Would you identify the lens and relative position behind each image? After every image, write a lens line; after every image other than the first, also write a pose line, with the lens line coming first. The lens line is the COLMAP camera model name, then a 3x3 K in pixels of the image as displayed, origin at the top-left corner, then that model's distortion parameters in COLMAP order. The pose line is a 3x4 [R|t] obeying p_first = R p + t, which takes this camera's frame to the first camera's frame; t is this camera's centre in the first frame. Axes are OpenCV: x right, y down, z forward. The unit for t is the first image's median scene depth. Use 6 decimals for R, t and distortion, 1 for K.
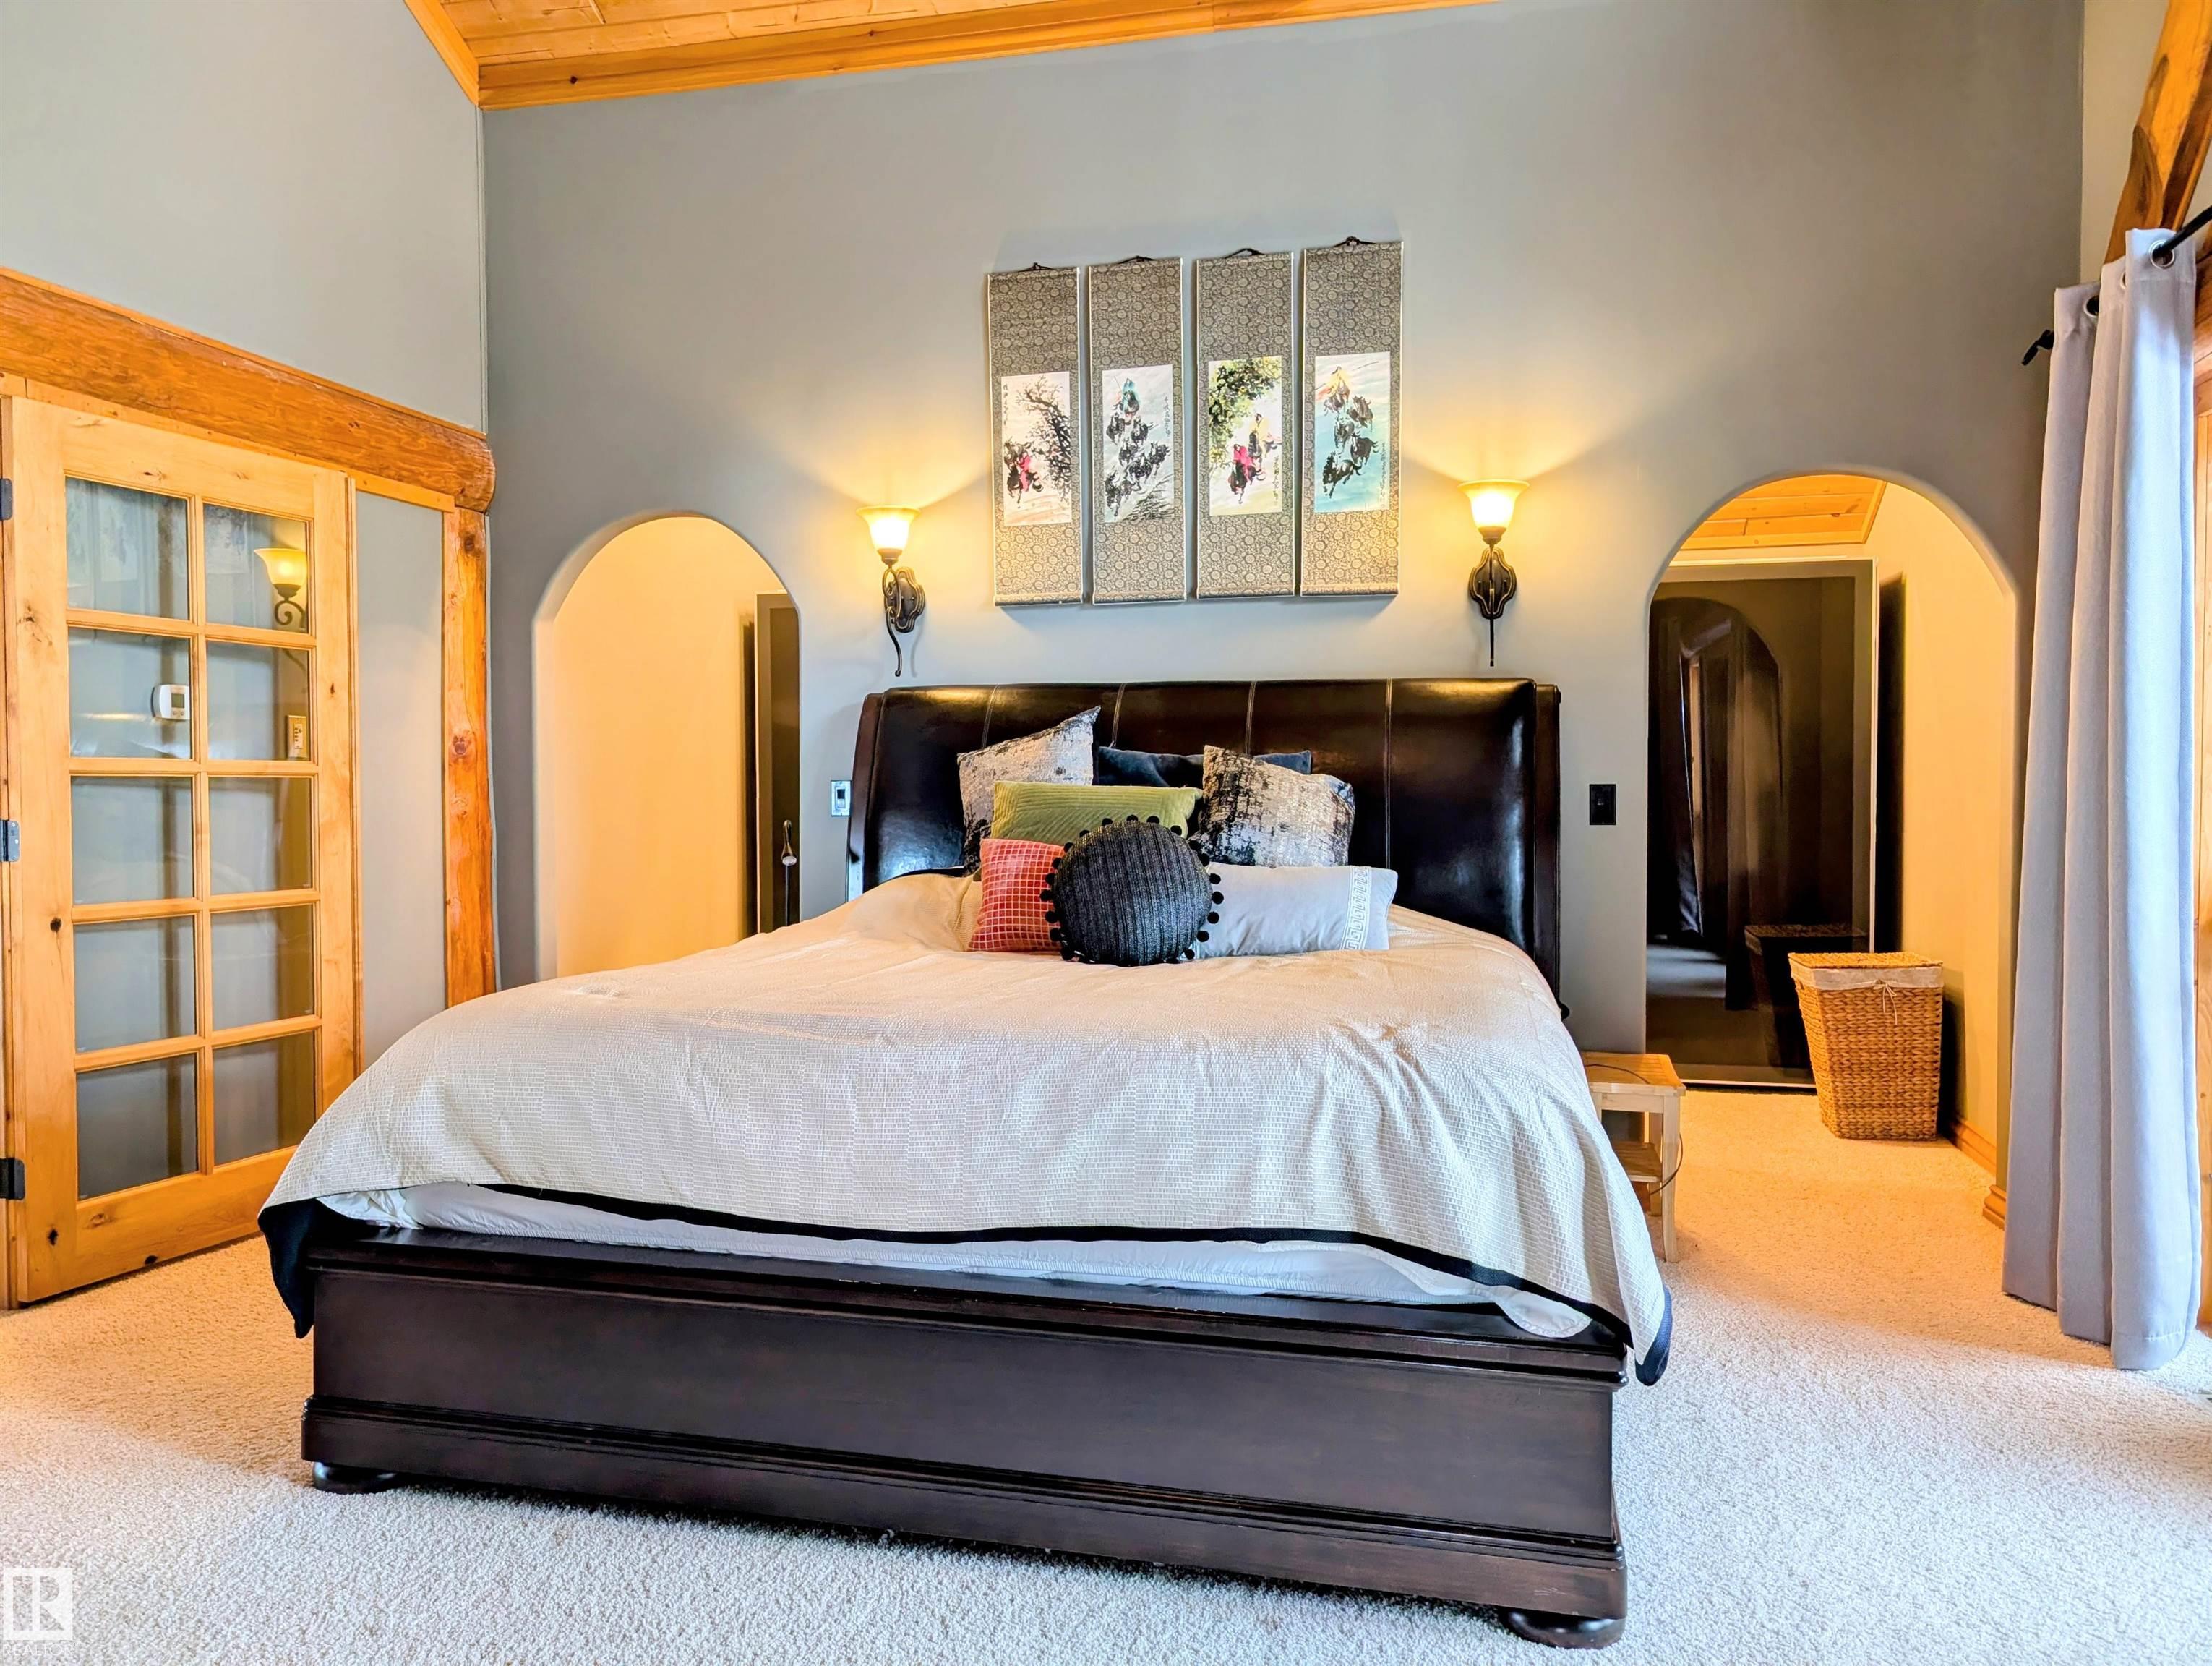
lens RADIAL K [[1580.3, 0, 1106.0], [0, 1580.3, 833.0], [0, 0, 1]] dist [0.034696, -0.031928]
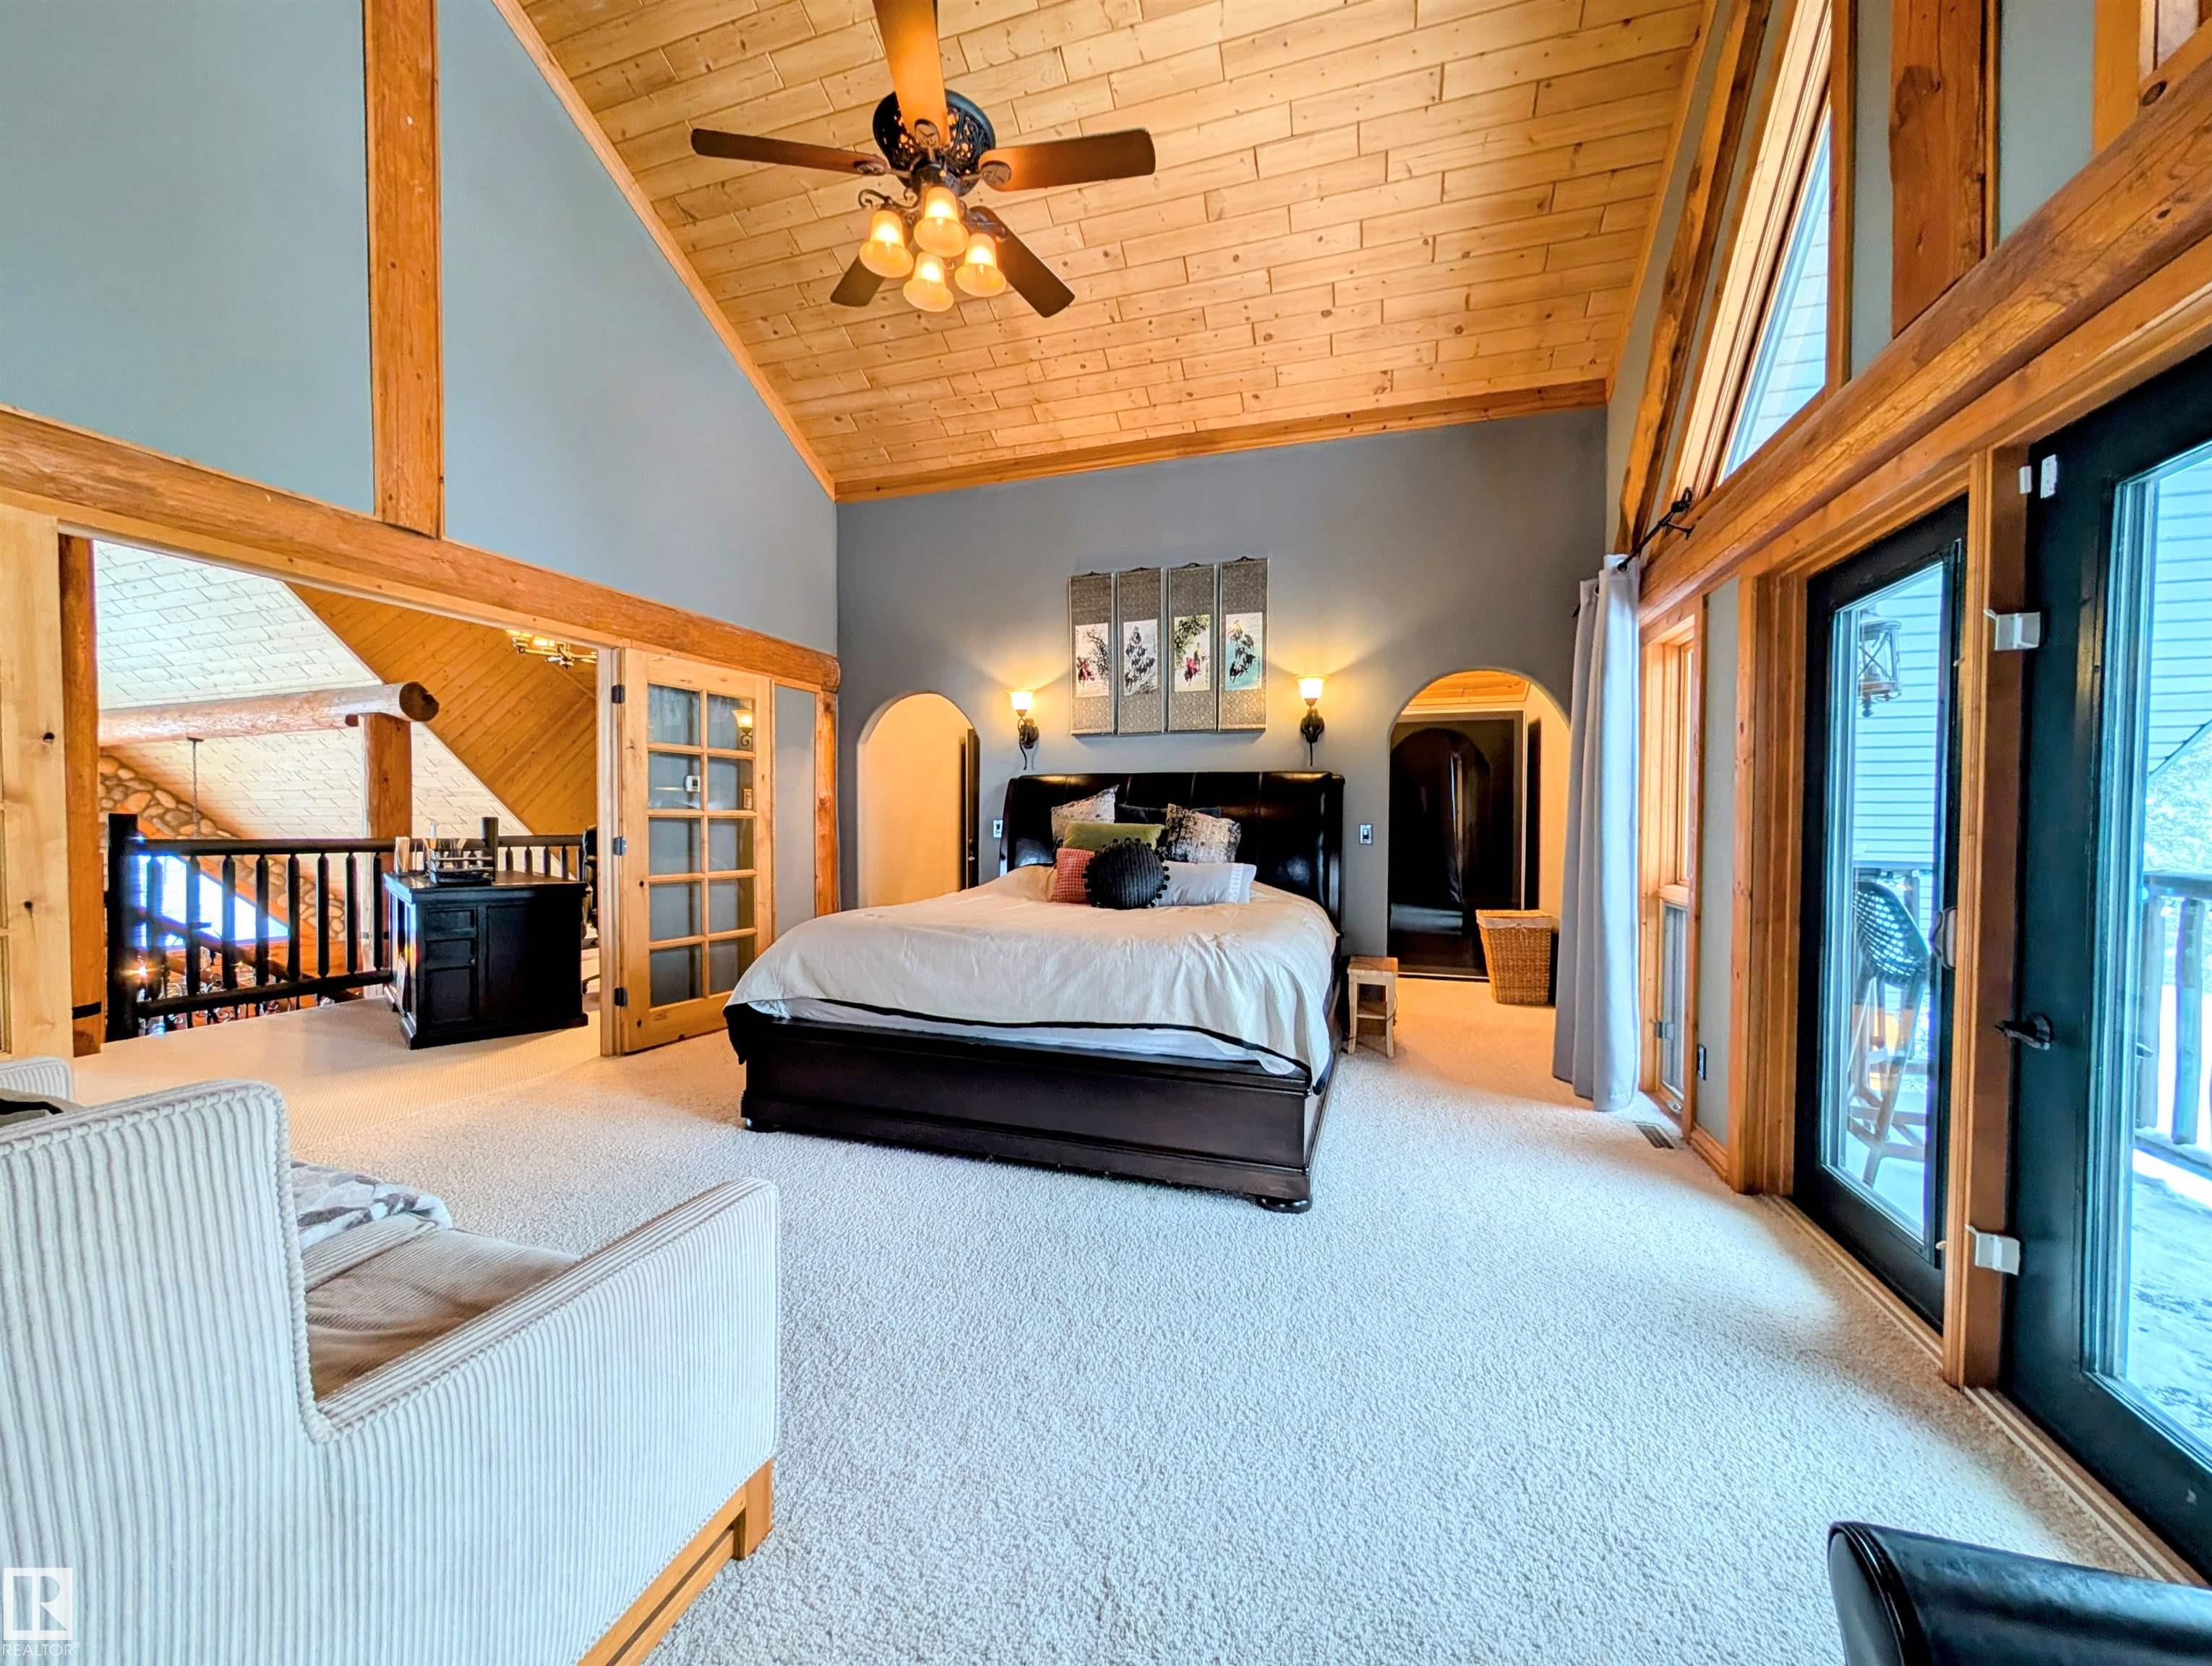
lens RADIAL K [[836.0, 0, 1101.7], [0, 836.0, 842.5], [0, 0, 1]] dist [0.000128, 0.000428]
pose [[0.996649, 0.006934, -0.081502, 0.069139], [-0.007330, 0.999963, -0.004561, 0.000455], [0.081468, 0.005143, 0.996663, -0.100748]]
